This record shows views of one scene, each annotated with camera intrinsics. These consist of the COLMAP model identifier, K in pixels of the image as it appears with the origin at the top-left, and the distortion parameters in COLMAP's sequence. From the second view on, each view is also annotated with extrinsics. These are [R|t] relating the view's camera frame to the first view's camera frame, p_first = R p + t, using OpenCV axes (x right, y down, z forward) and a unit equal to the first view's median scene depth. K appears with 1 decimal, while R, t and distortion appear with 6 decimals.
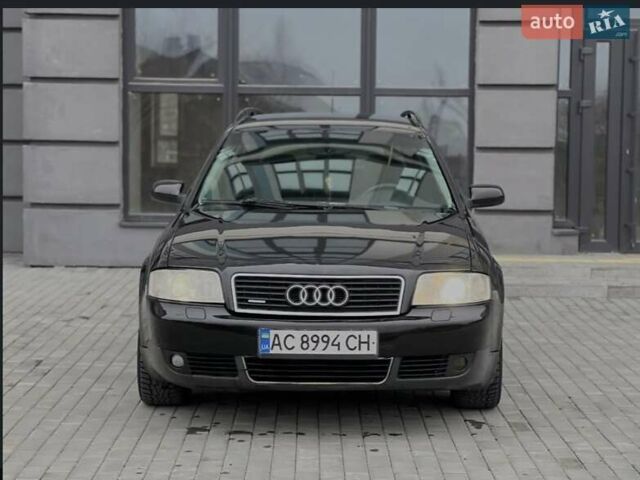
lens RADIAL K [[1371.8, 0, 320.0], [0, 1371.8, 240.0], [0, 0, 1]] dist [0.069773, 0.669123]
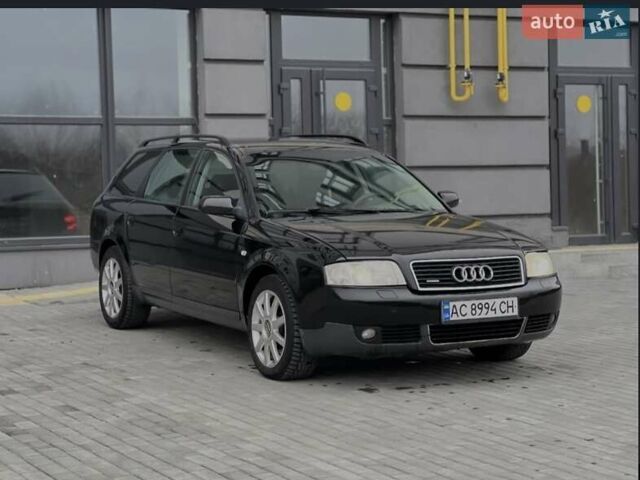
lens RADIAL K [[1371.8, 0, 320.0], [0, 1371.8, 240.0], [0, 0, 1]] dist [0.069773, 0.669123]
pose [[0.875027, -0.046927, 0.481793, -0.752899], [0.058209, 0.998268, -0.008487, 0.011324], [-0.480561, 0.035471, 0.876244, -0.069851]]
